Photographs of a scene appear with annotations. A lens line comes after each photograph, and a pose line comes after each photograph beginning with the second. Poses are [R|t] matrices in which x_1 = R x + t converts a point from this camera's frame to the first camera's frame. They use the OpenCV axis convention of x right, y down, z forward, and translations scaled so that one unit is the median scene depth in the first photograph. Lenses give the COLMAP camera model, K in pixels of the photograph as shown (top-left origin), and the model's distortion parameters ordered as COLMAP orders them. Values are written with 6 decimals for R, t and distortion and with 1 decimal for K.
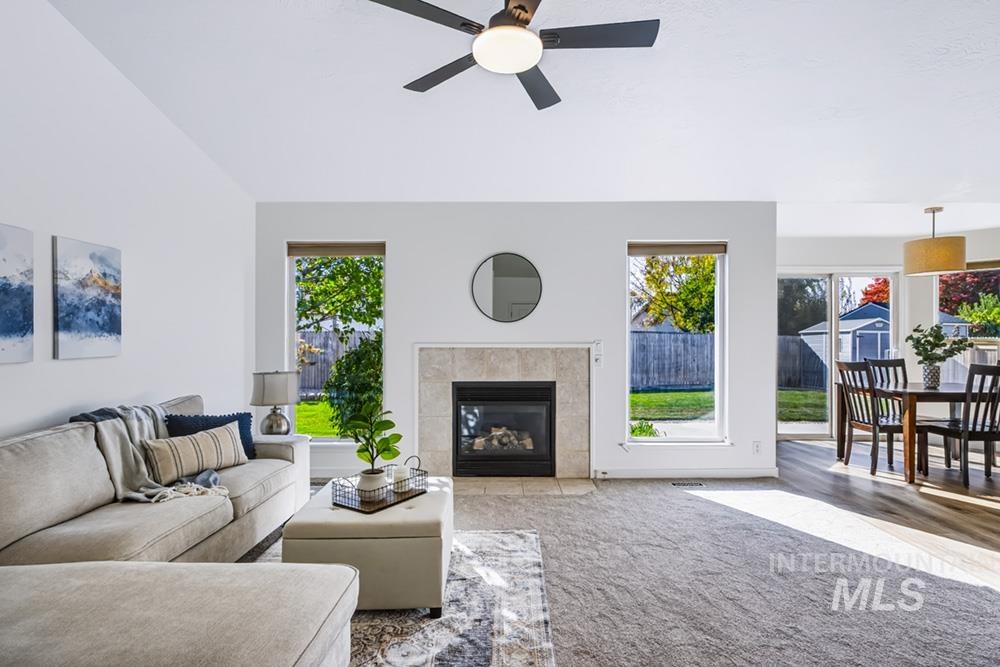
lens RADIAL K [[471.6, 0, 500.0], [0, 471.6, 333.5], [0, 0, 1]] dist [0.000231, 0.000246]
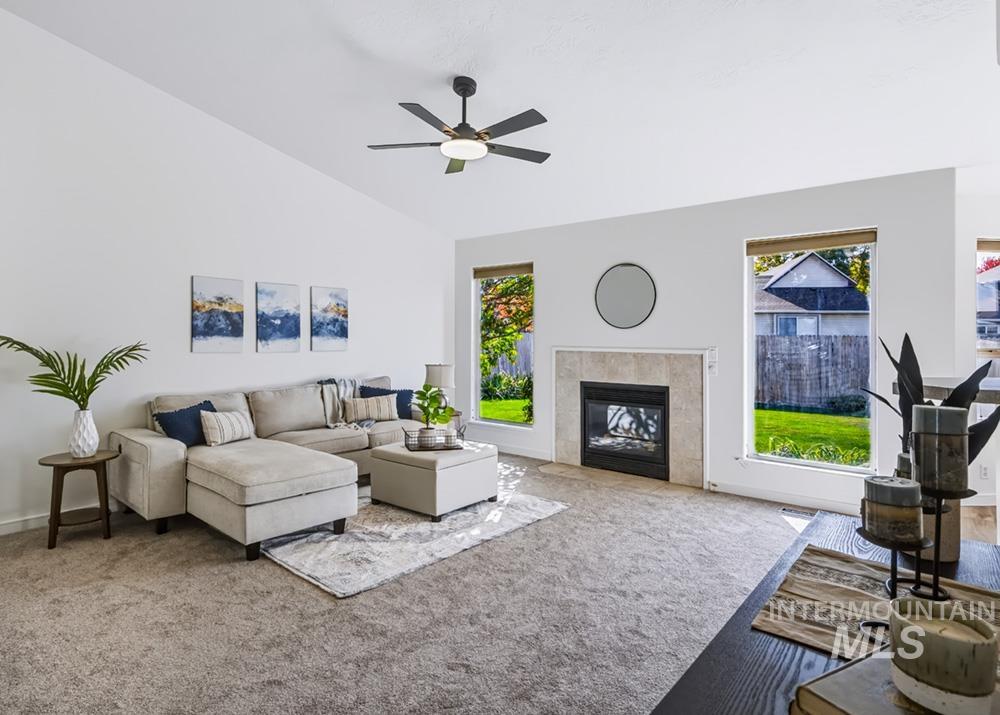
lens RADIAL K [[523.1, 0, 498.9], [0, 523.1, 337.6], [0, 0, 1]] dist [0.000958, 0.000290]
pose [[0.784194, 0.005994, -0.620487, 0.688079], [-0.005055, 0.999982, 0.003271, -0.006869], [0.620495, 0.000572, 0.784210, -0.136489]]
